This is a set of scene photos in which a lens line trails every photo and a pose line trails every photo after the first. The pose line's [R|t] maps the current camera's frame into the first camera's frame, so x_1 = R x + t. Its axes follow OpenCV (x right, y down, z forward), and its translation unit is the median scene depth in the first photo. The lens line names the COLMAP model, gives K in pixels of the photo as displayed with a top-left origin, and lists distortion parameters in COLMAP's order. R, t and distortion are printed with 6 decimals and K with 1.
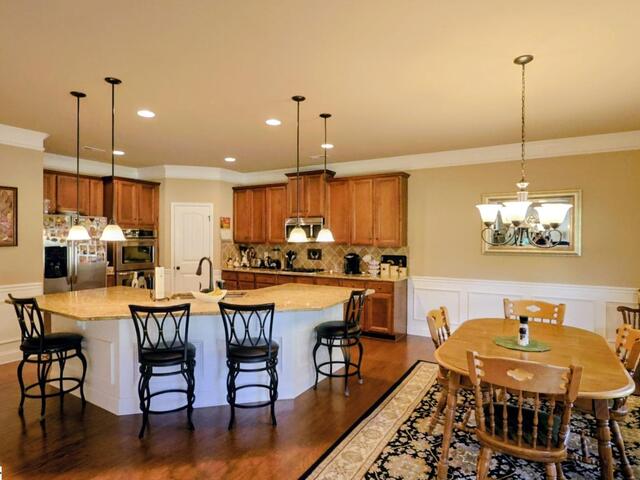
lens RADIAL K [[379.1, 0, 323.6], [0, 379.1, 244.4], [0, 0, 1]] dist [-0.008368, -0.001210]
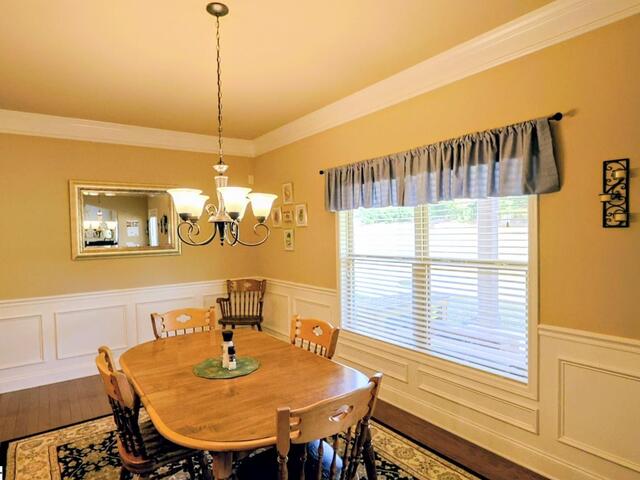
lens RADIAL K [[379.1, 0, 323.6], [0, 379.1, 244.4], [0, 0, 1]] dist [-0.008368, -0.001210]
pose [[0.413274, -0.040733, 0.909695, -0.062076], [0.040296, 0.998839, 0.026418, -0.005125], [-0.909715, 0.025739, 0.414435, 0.259322]]
